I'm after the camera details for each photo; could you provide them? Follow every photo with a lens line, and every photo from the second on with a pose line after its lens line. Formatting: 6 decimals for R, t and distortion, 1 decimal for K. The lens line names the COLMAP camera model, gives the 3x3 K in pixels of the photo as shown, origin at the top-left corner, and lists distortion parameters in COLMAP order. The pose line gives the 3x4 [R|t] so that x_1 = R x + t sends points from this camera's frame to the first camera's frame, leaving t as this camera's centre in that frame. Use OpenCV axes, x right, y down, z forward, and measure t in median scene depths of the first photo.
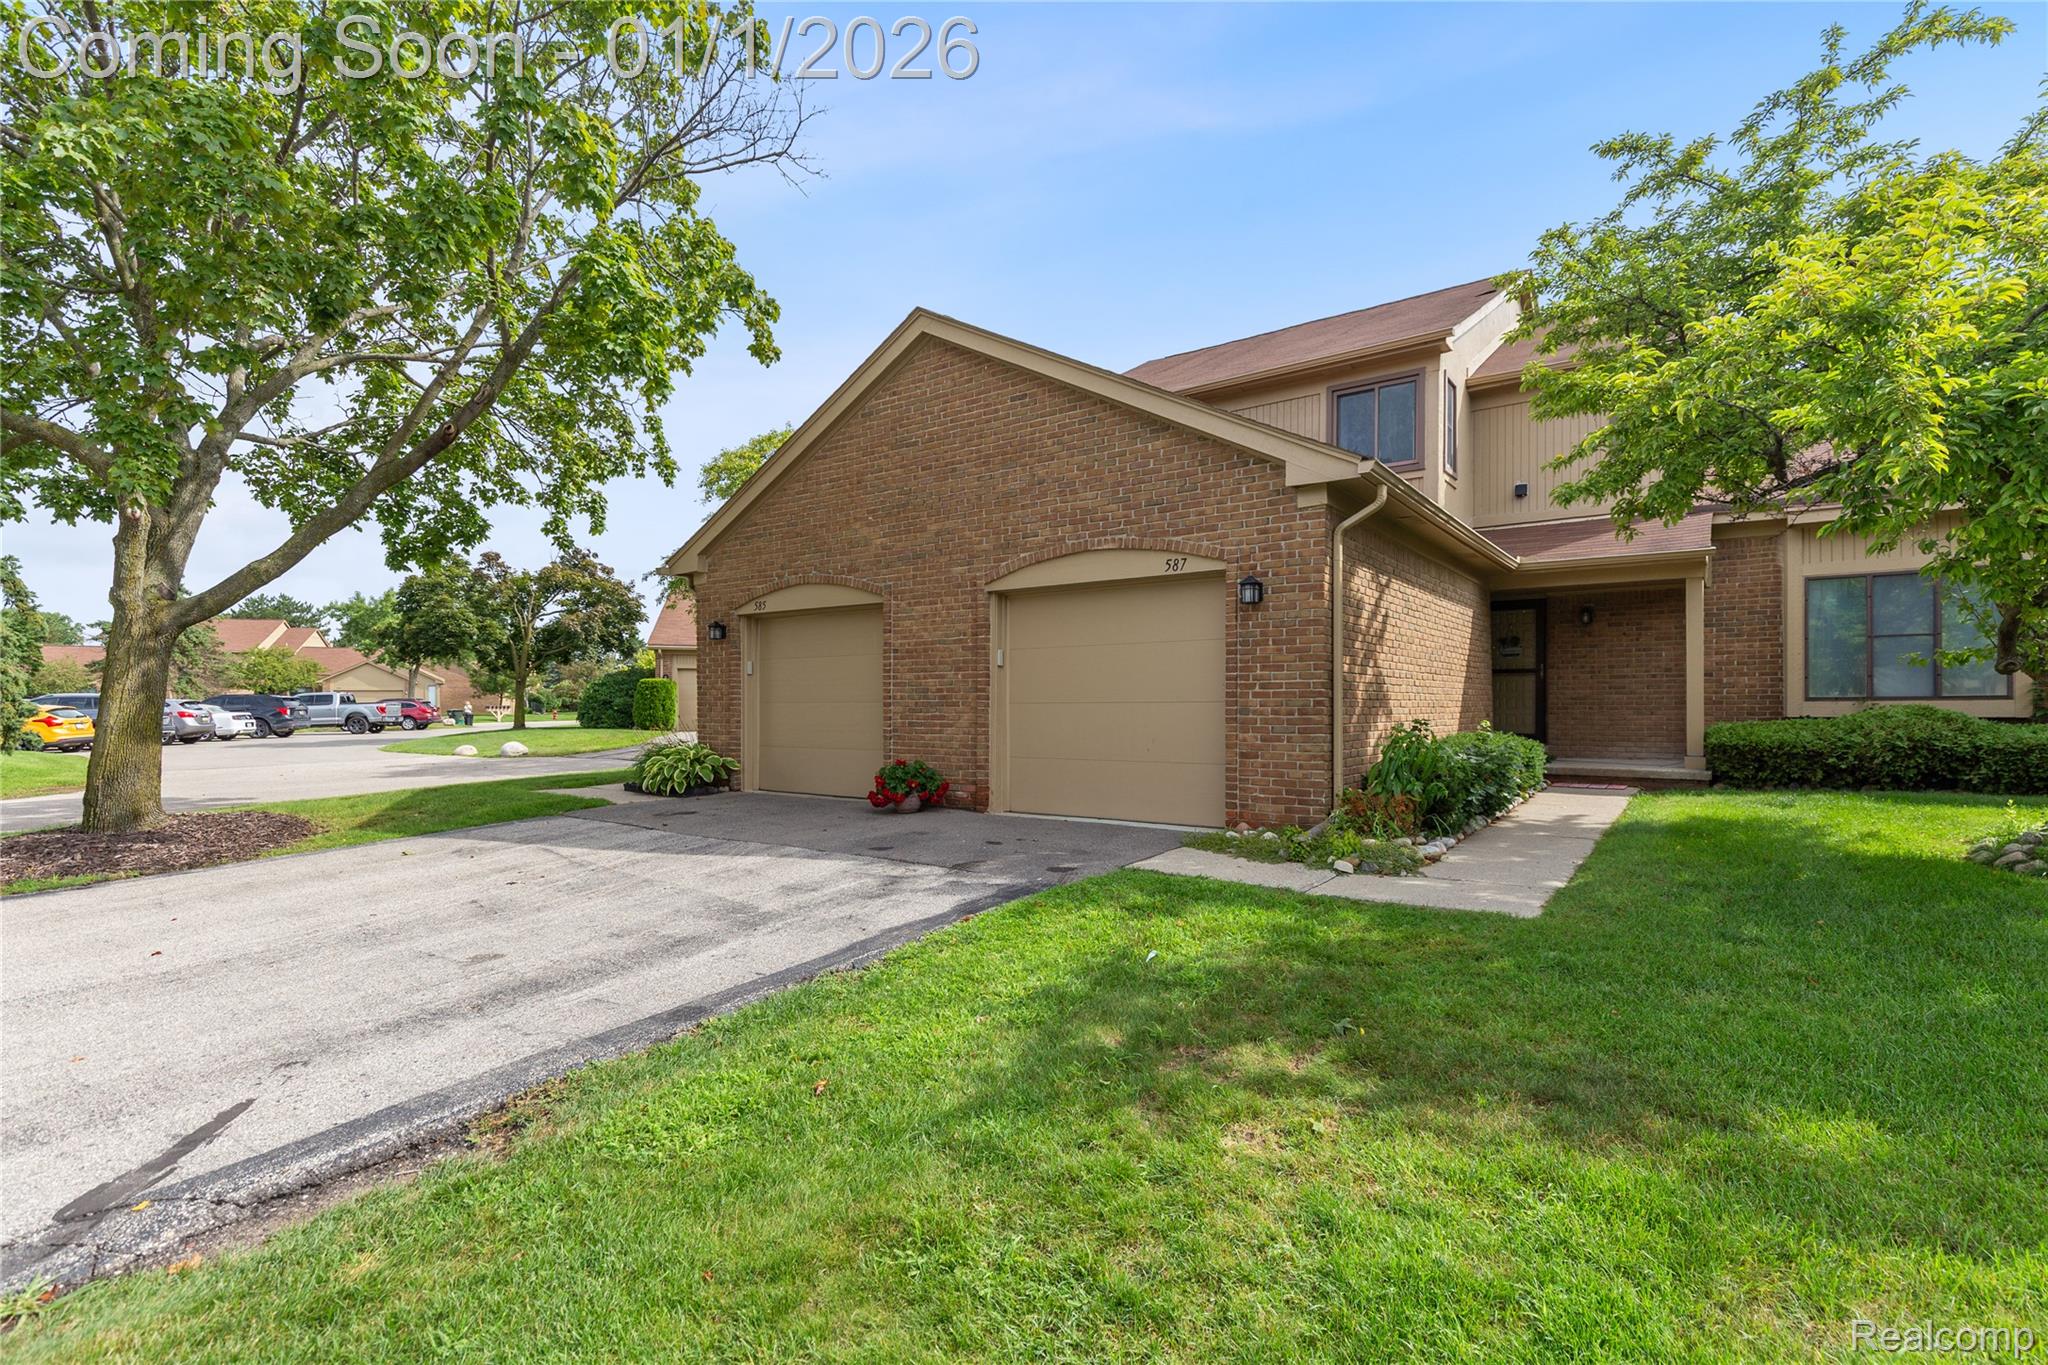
lens RADIAL K [[928.2, 0, 1024.0], [0, 928.2, 653.4], [0, 0, 1]] dist [0.005390, -0.000553]
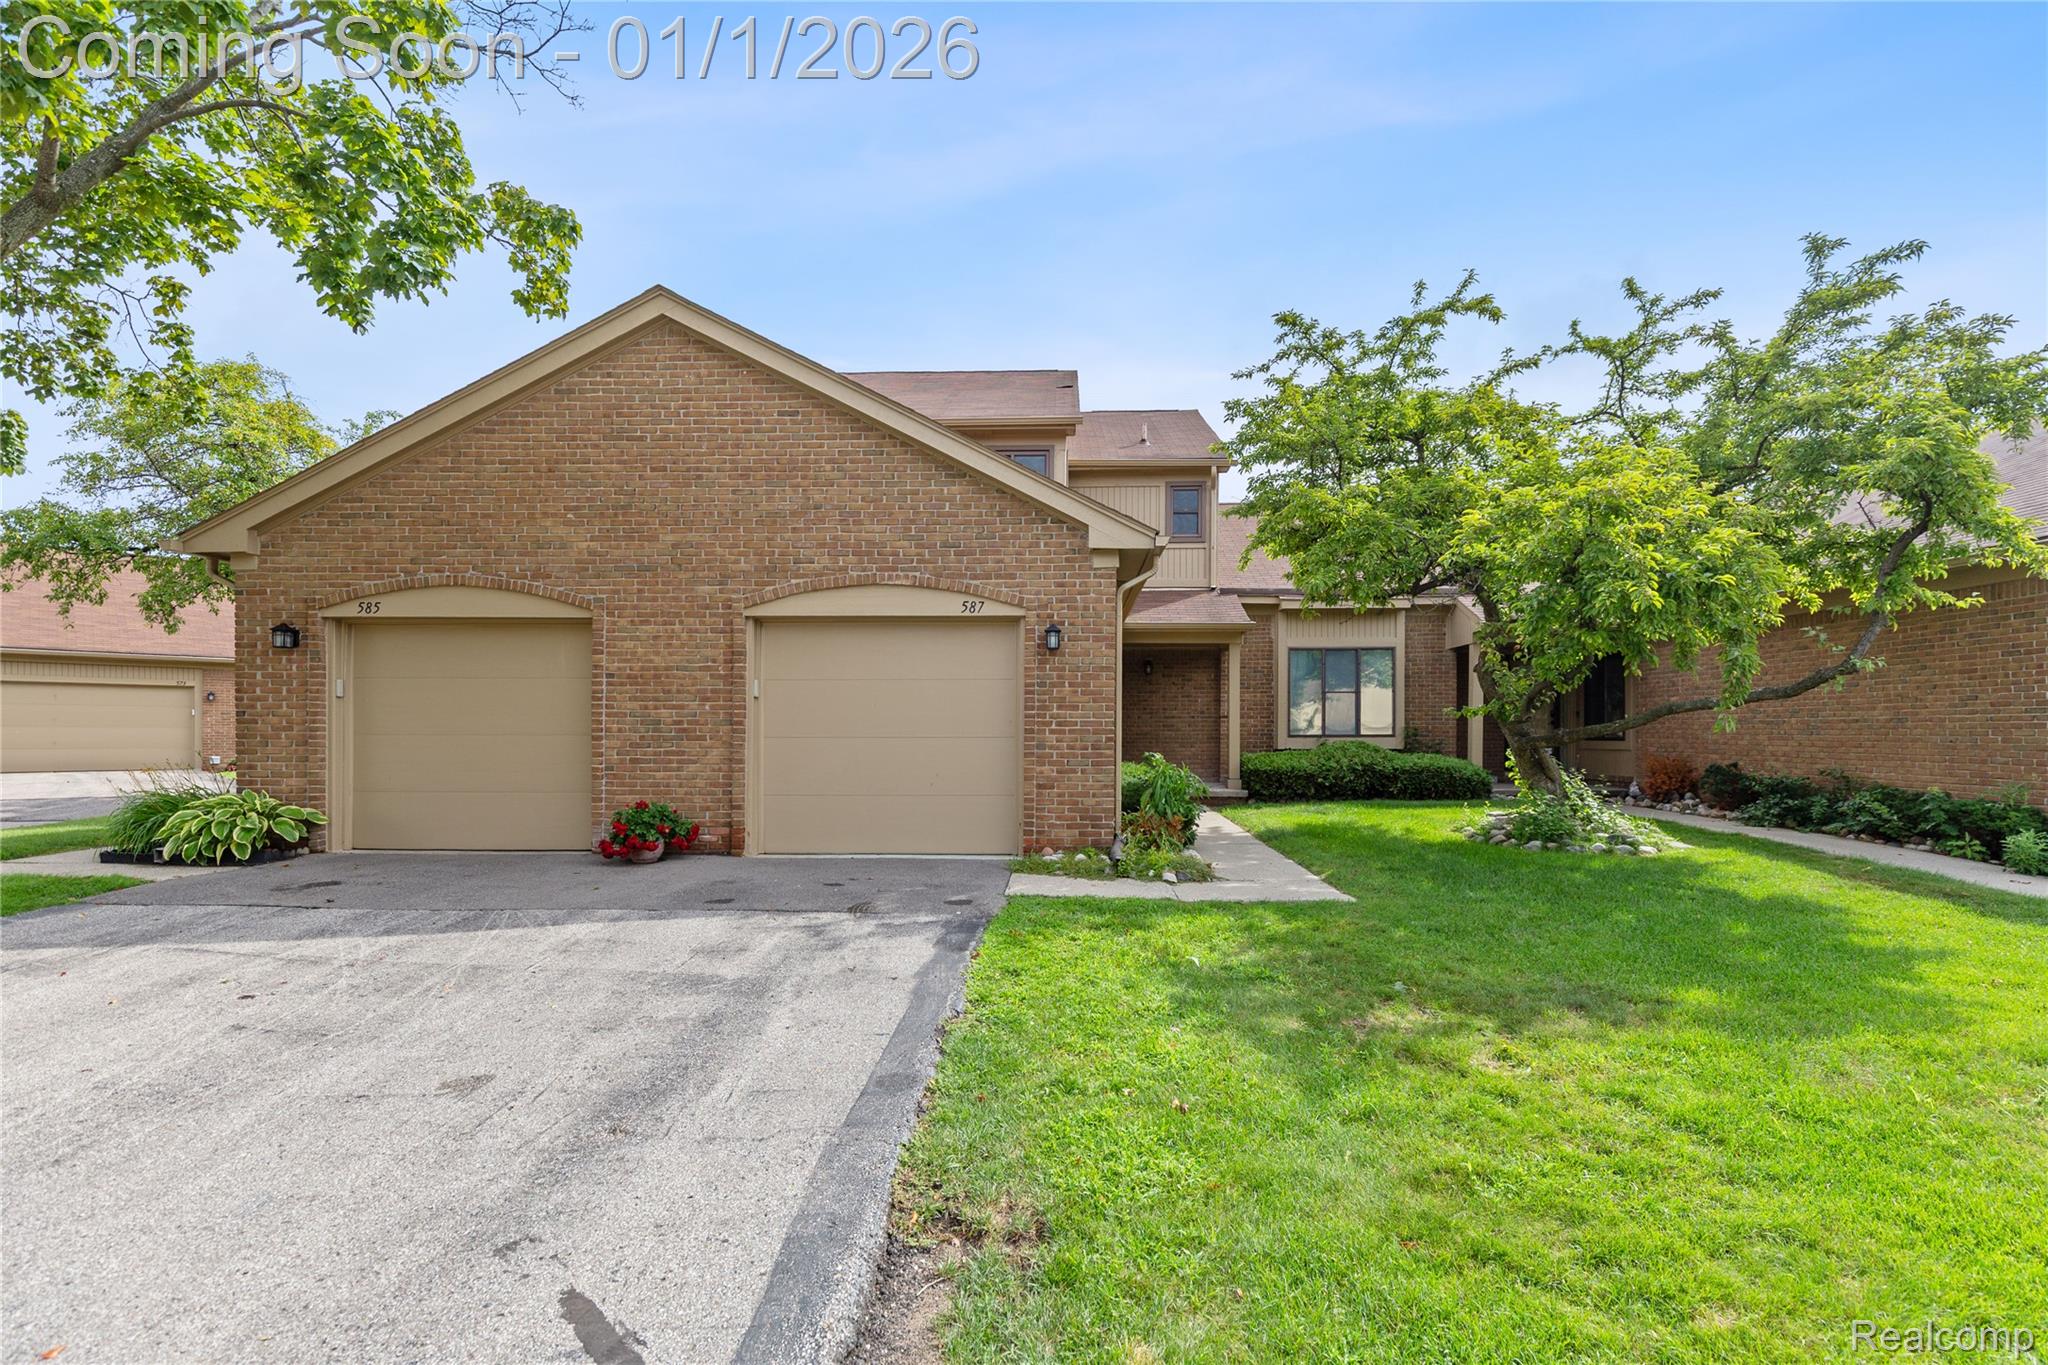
lens RADIAL K [[930.9, 0, 1046.6], [0, 930.9, 687.2], [0, 0, 1]] dist [0.004202, -0.000968]
pose [[0.835066, 0.034119, 0.549090, -0.335729], [-0.035532, 0.999336, -0.008057, 0.000785], [-0.549001, -0.012782, 0.835724, 0.070654]]
